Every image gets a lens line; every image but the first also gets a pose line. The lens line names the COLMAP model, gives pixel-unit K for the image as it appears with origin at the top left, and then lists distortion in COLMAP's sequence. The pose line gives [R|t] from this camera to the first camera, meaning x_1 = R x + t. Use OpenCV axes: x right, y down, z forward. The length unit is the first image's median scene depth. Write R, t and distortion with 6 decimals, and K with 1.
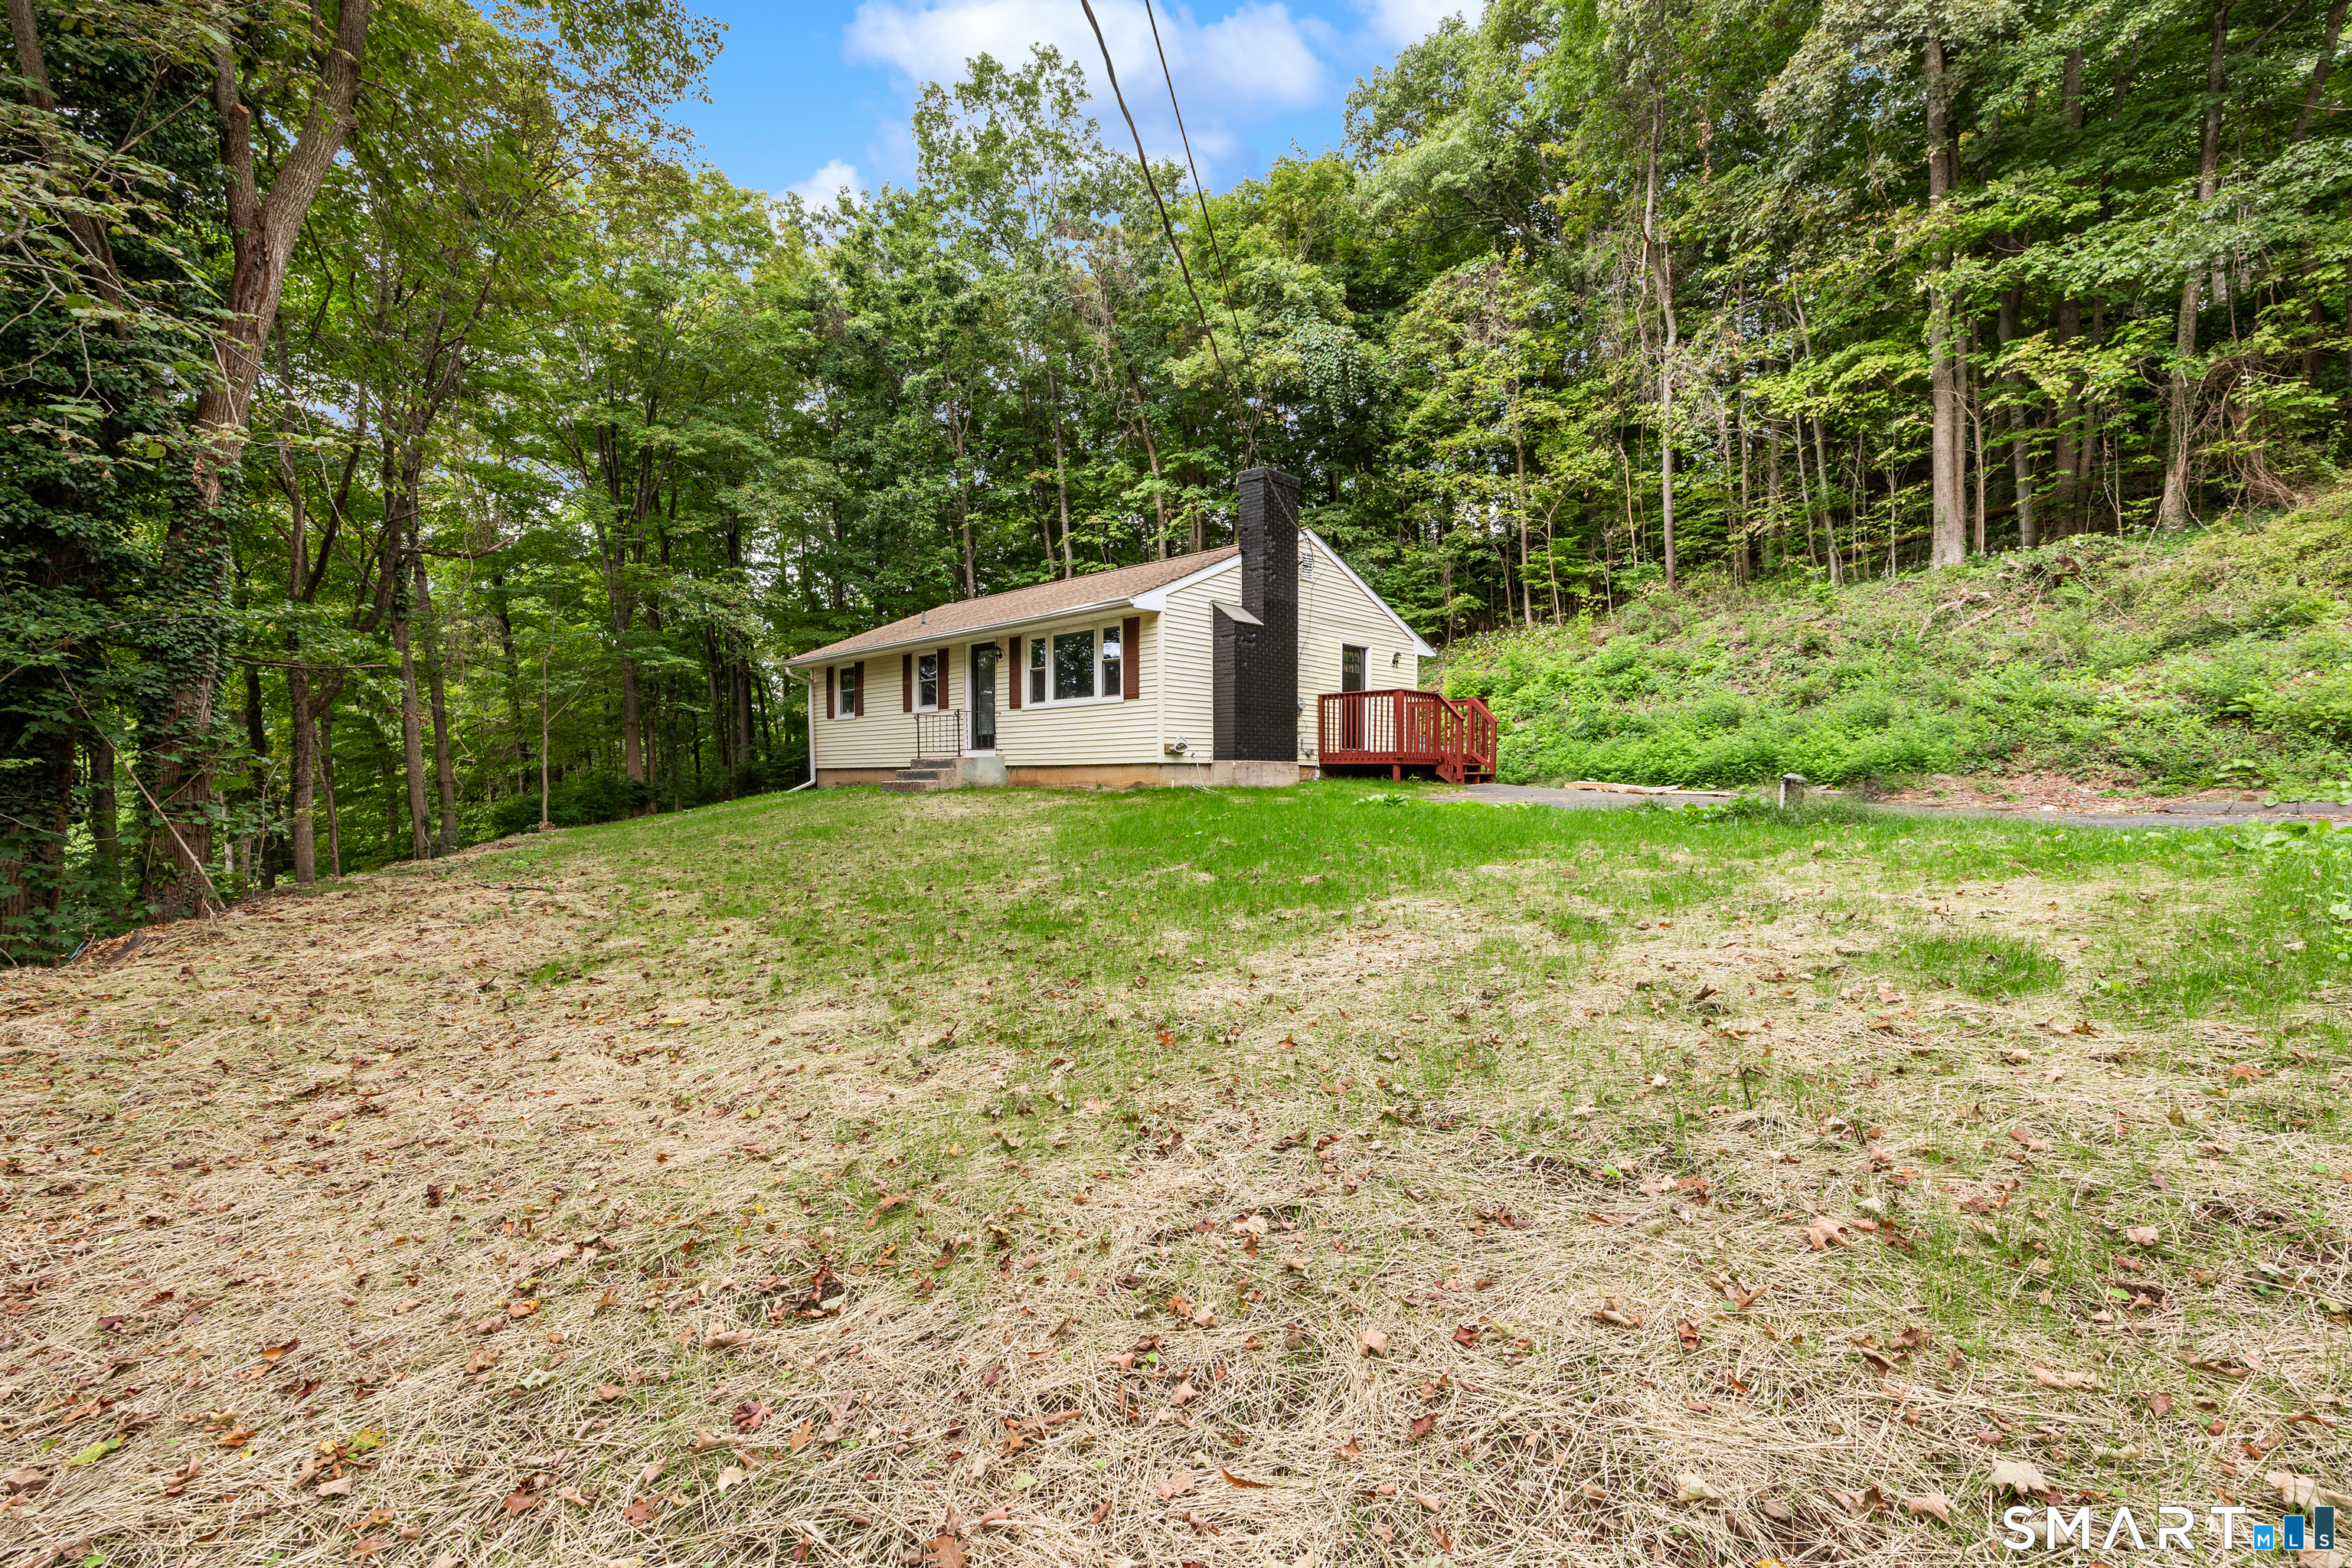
lens RADIAL K [[940.3, 0, 1165.5], [0, 940.3, 790.5], [0, 0, 1]] dist [0.000258, 0.000214]
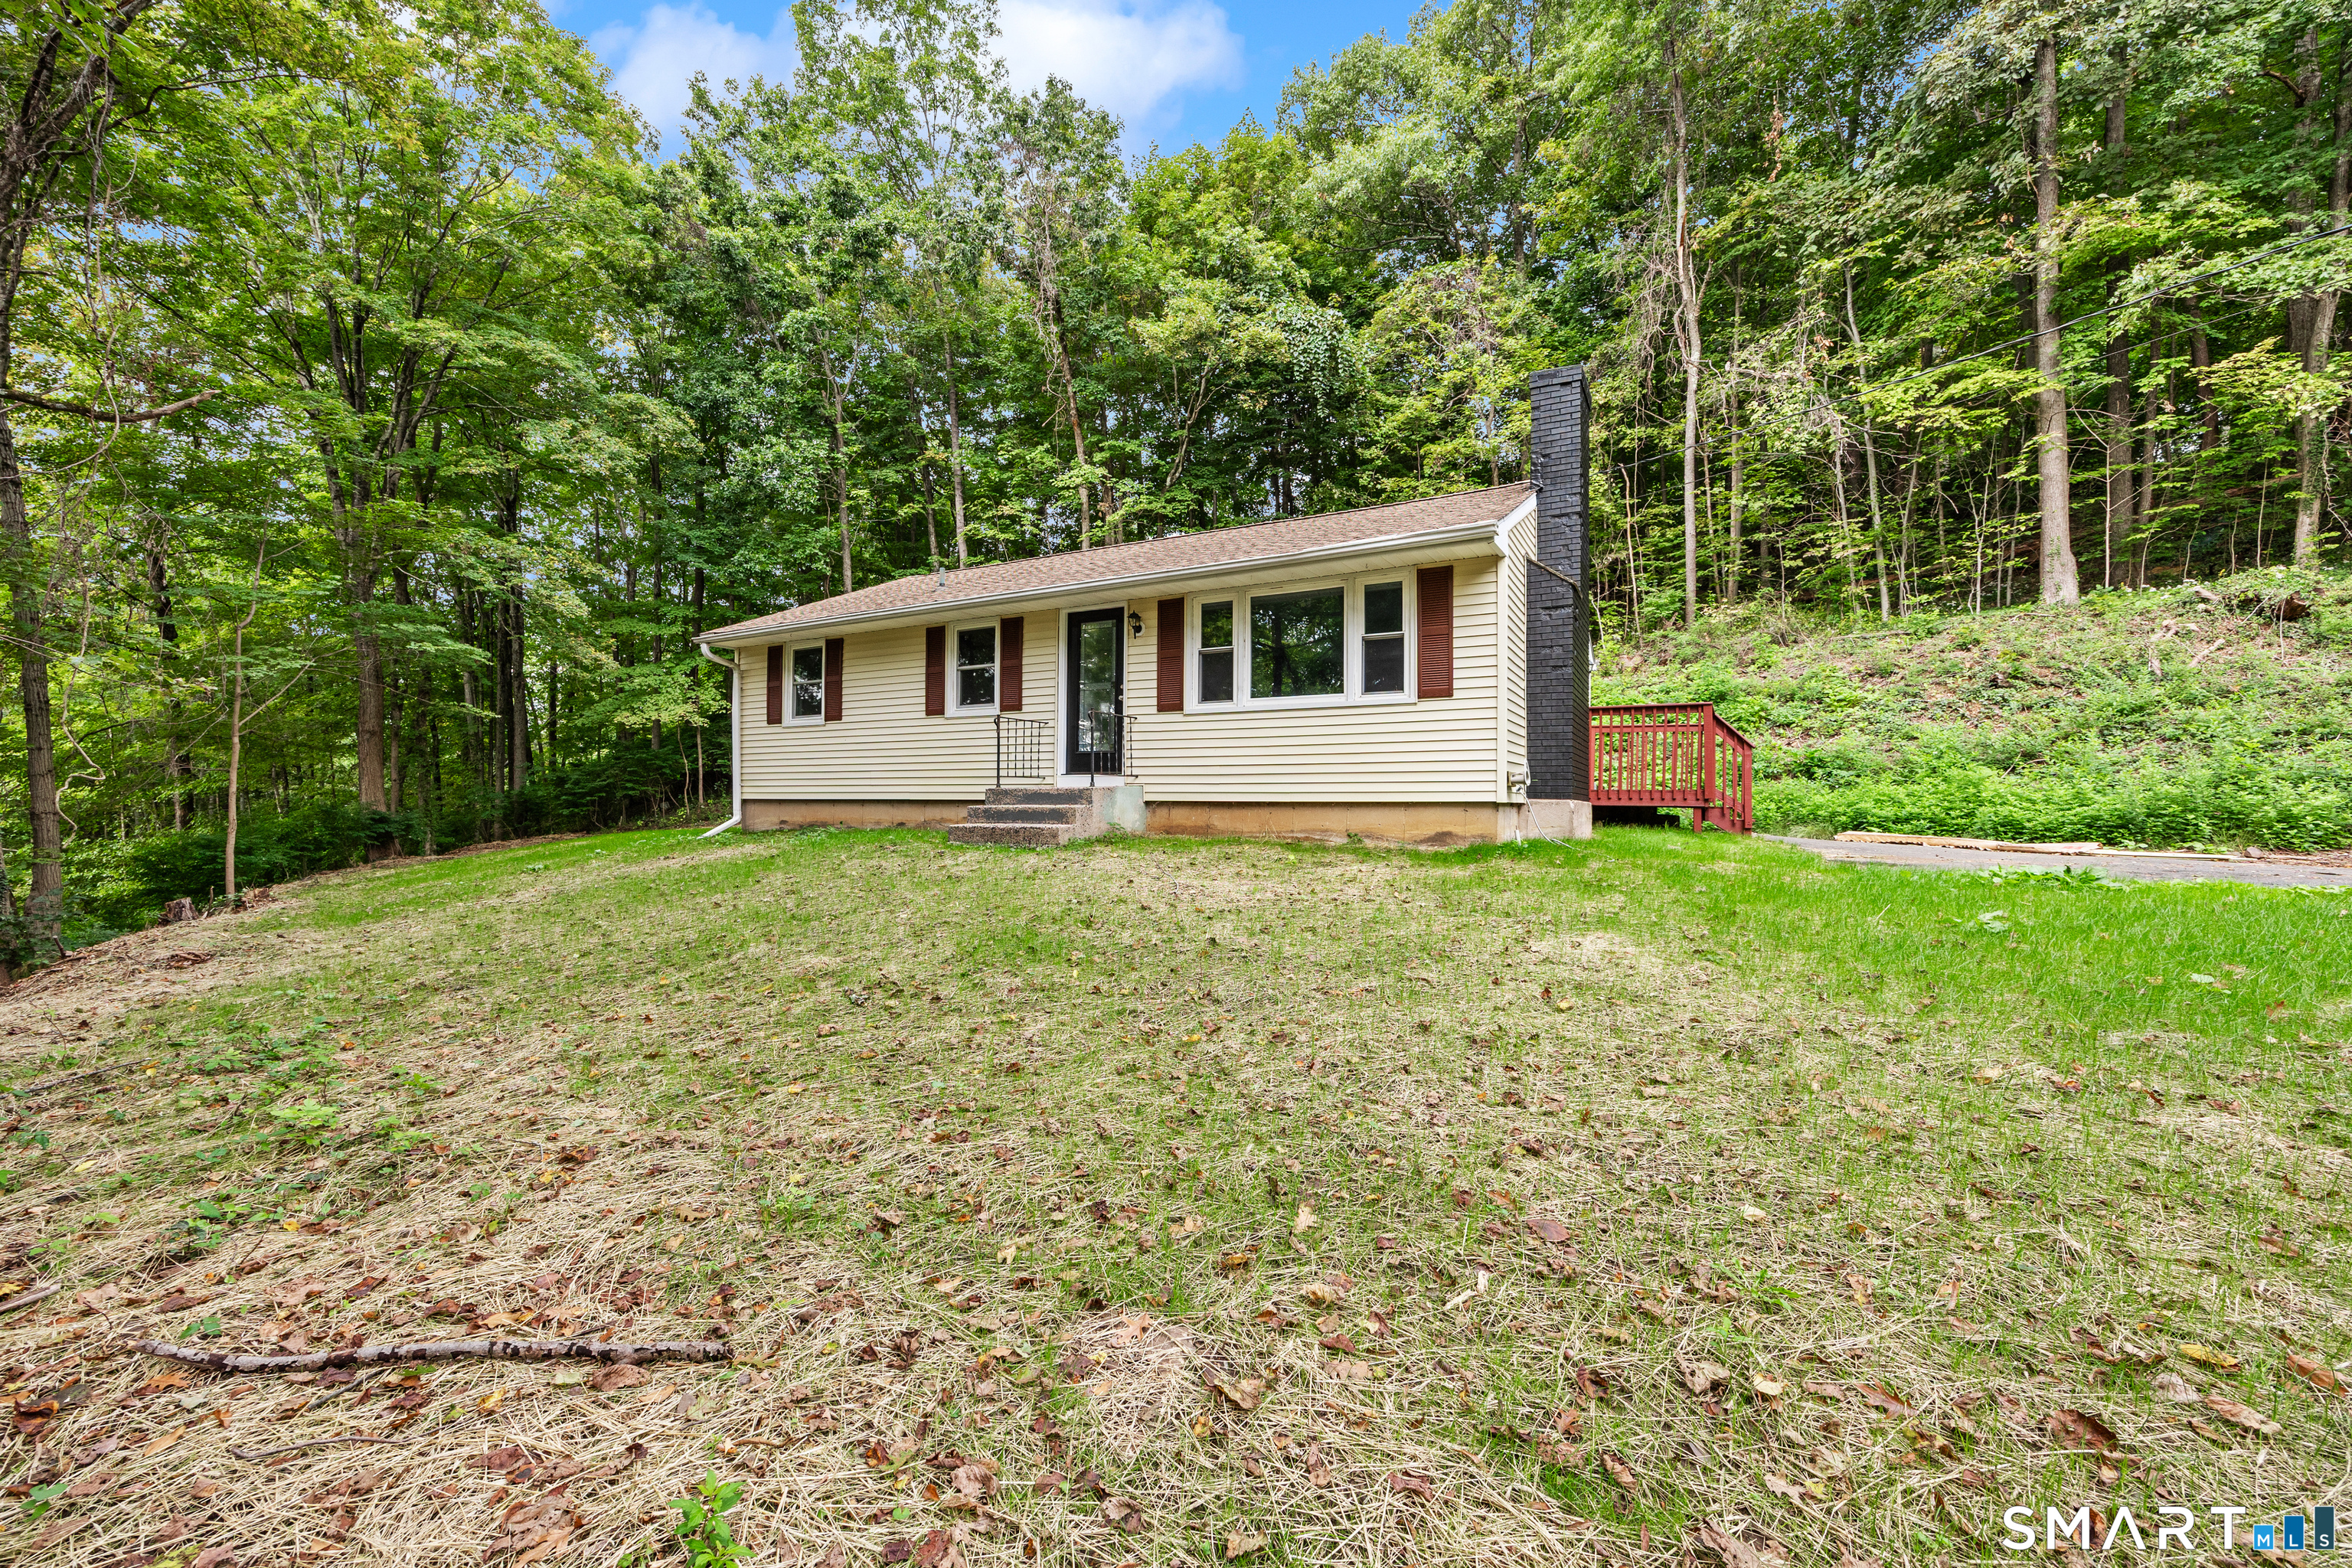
lens RADIAL K [[940.3, 0, 1181.5], [0, 940.3, 792.2], [0, 0, 1]] dist [0.000258, 0.000214]
pose [[0.974622, 0.016014, 0.223286, -0.142420], [-0.008458, 0.999360, -0.034753, -0.005247], [-0.223699, 0.031983, 0.974133, 0.187124]]
